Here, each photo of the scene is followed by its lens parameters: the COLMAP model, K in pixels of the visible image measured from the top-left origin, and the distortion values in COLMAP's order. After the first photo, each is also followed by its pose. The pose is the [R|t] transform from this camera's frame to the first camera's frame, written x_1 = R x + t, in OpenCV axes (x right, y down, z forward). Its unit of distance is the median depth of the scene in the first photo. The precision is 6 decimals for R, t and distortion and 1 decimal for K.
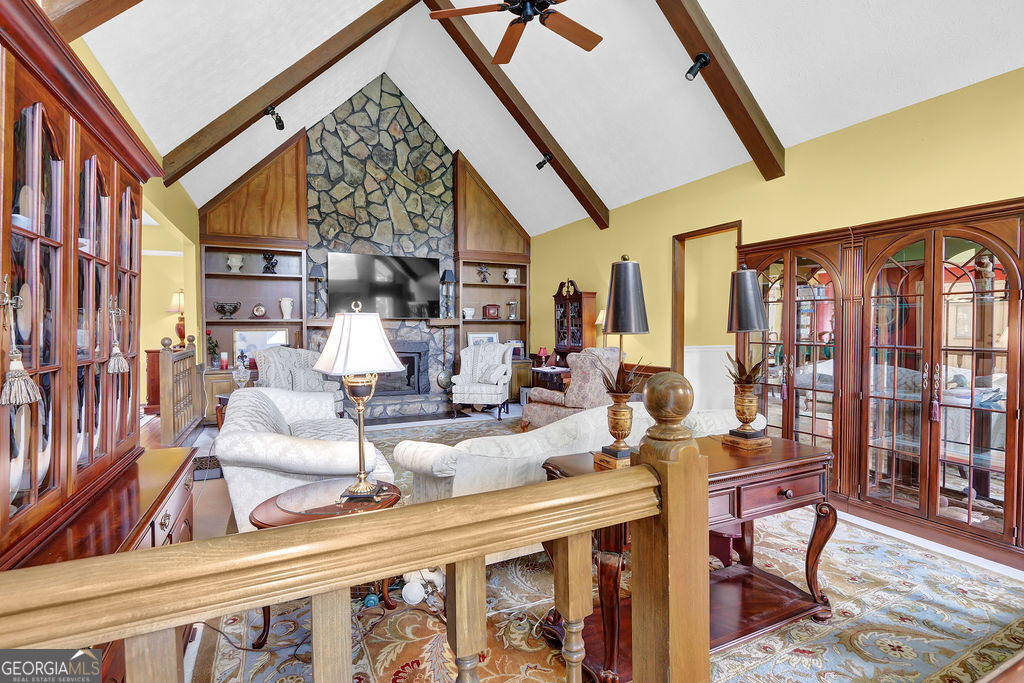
lens RADIAL K [[486.5, 0, 505.2], [0, 486.5, 333.1], [0, 0, 1]] dist [-0.014747, 0.001926]
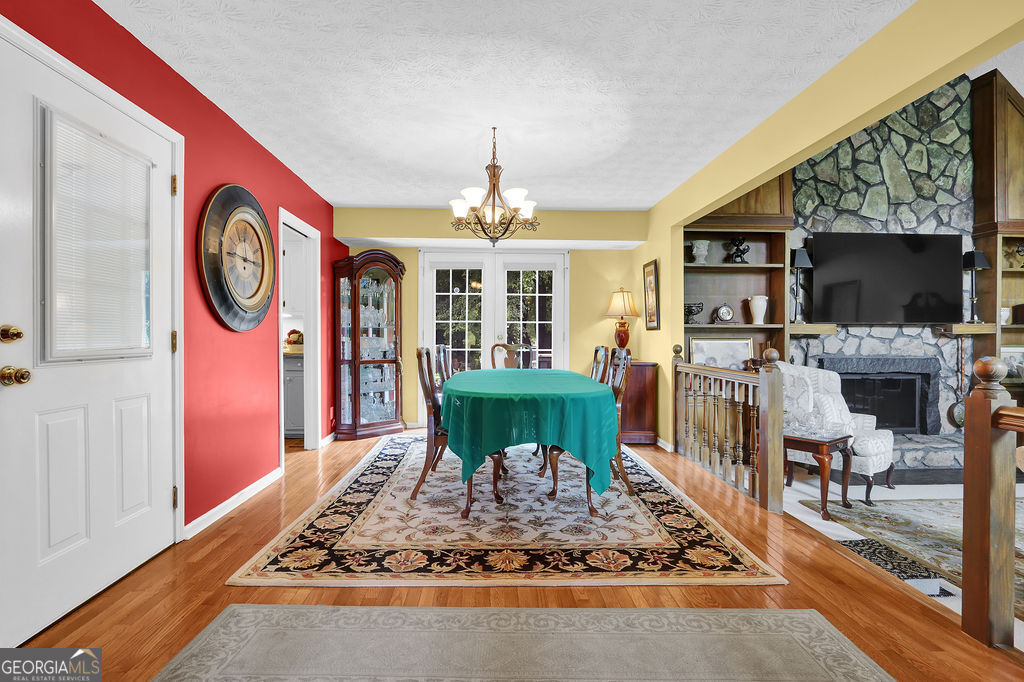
lens RADIAL K [[486.5, 0, 511.5], [0, 486.5, 329.6], [0, 0, 1]] dist [-0.014747, 0.001926]
pose [[0.924647, 0.004627, -0.380798, -0.476968], [-0.009839, 0.999883, -0.011741, -0.007958], [0.380699, 0.014603, 0.924584, 0.152340]]
